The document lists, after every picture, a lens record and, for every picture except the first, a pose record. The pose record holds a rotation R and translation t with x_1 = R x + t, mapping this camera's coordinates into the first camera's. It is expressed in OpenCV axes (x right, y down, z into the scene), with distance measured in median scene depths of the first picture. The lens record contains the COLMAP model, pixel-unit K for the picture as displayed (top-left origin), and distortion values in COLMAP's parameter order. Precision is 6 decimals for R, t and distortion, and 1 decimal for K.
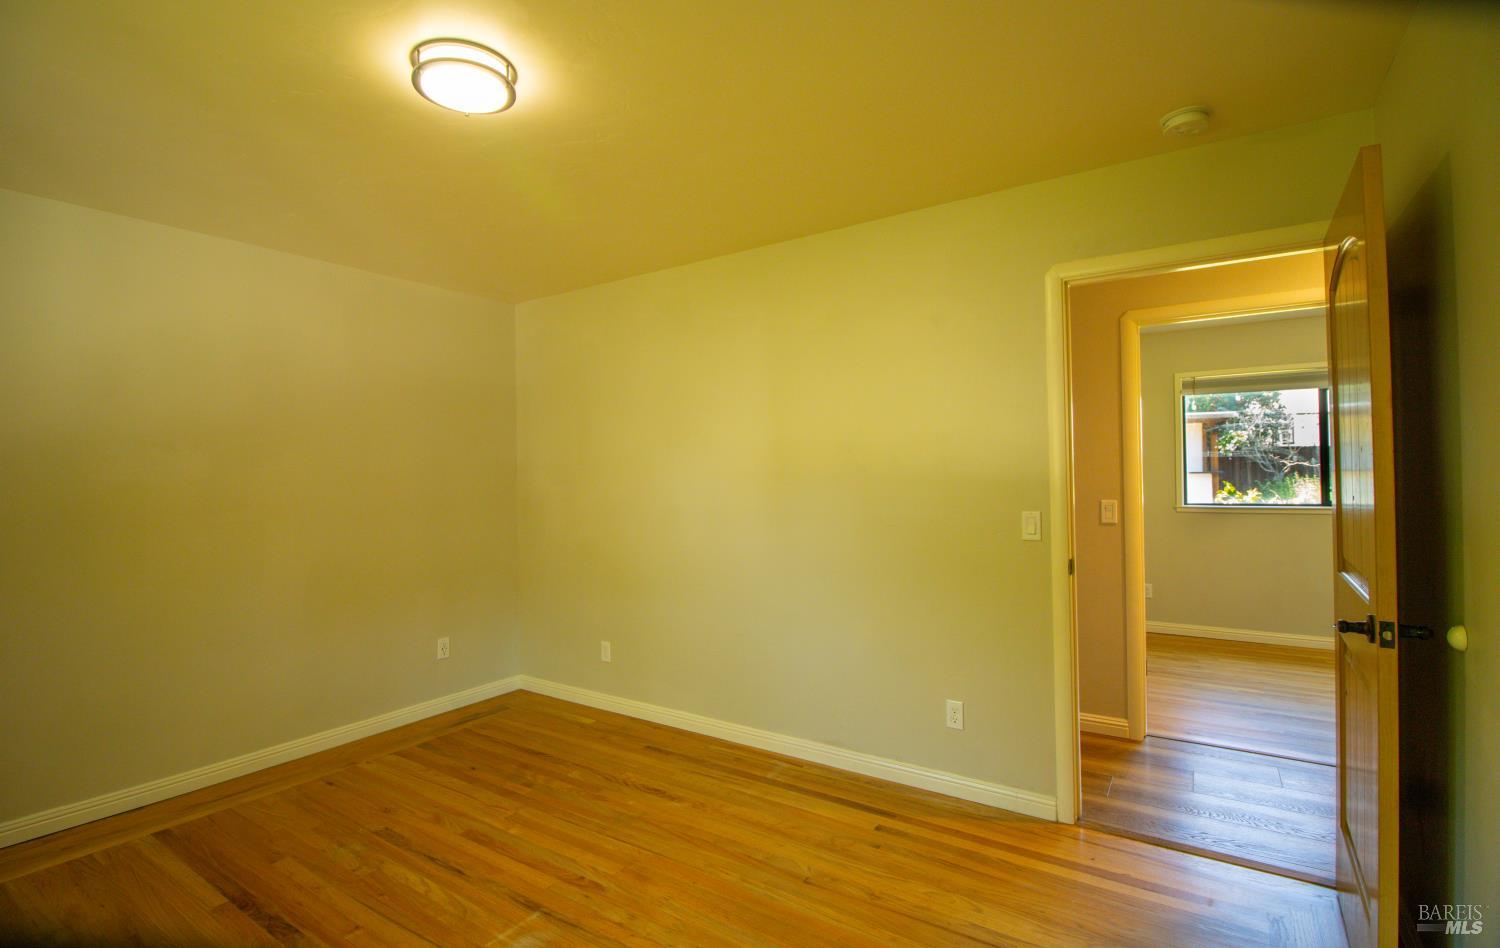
lens RADIAL K [[695.0, 0, 748.8], [0, 695.0, 469.6], [0, 0, 1]] dist [-0.001742, -0.000344]
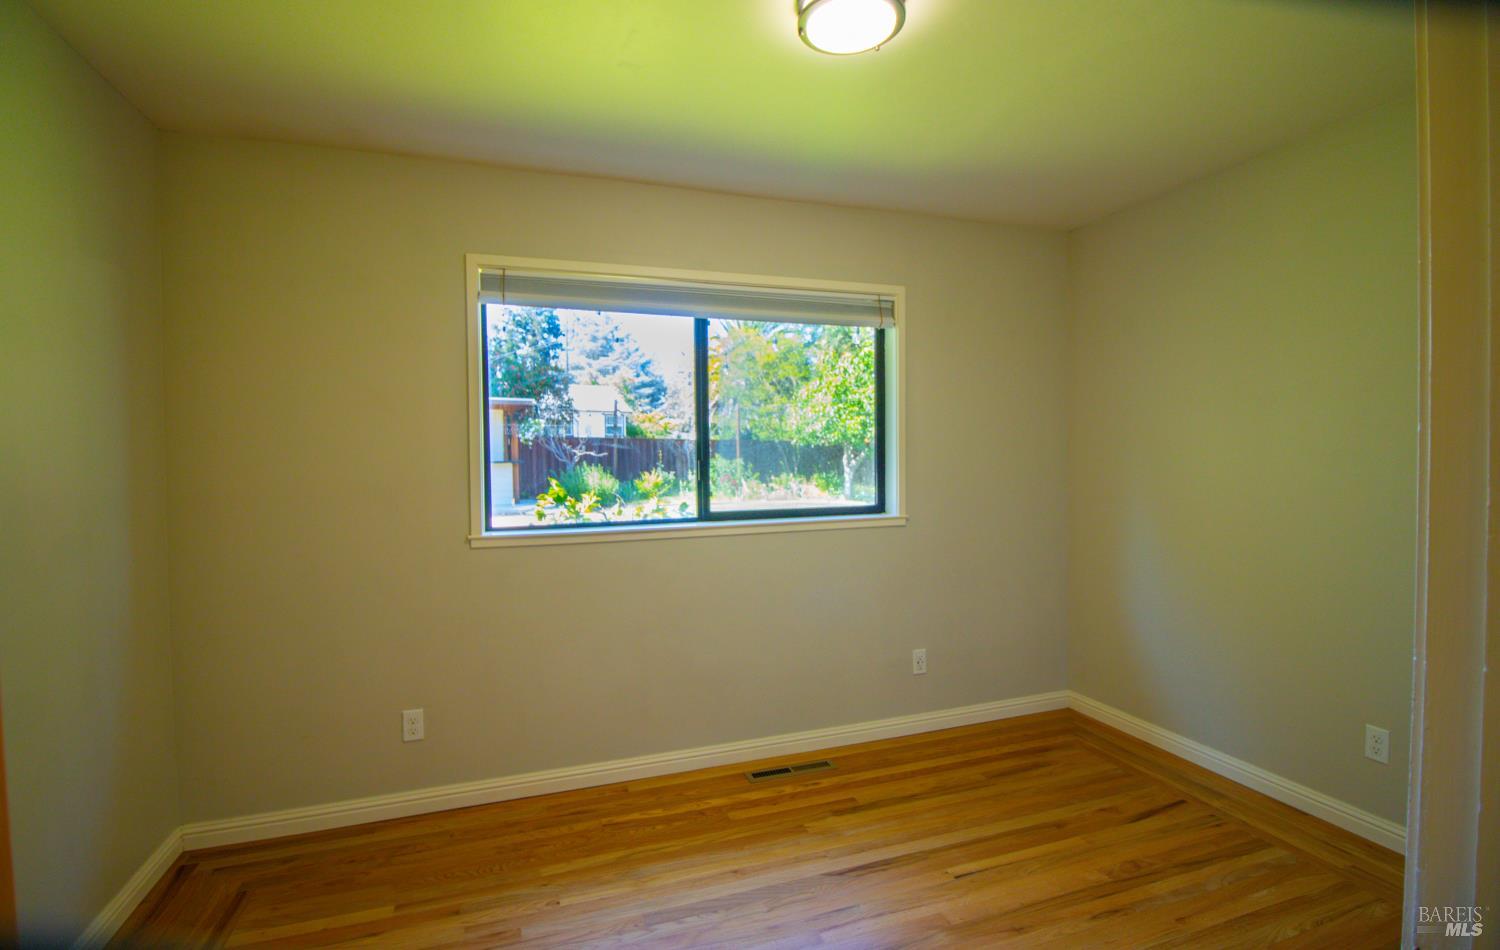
lens RADIAL K [[695.0, 0, 748.8], [0, 695.0, 470.6], [0, 0, 1]] dist [-0.001742, -0.000344]
pose [[0.604682, -0.009457, 0.796411, 0.112263], [-0.004511, 0.999873, 0.015299, 0.000180], [-0.796454, -0.012843, 0.604563, 0.178932]]
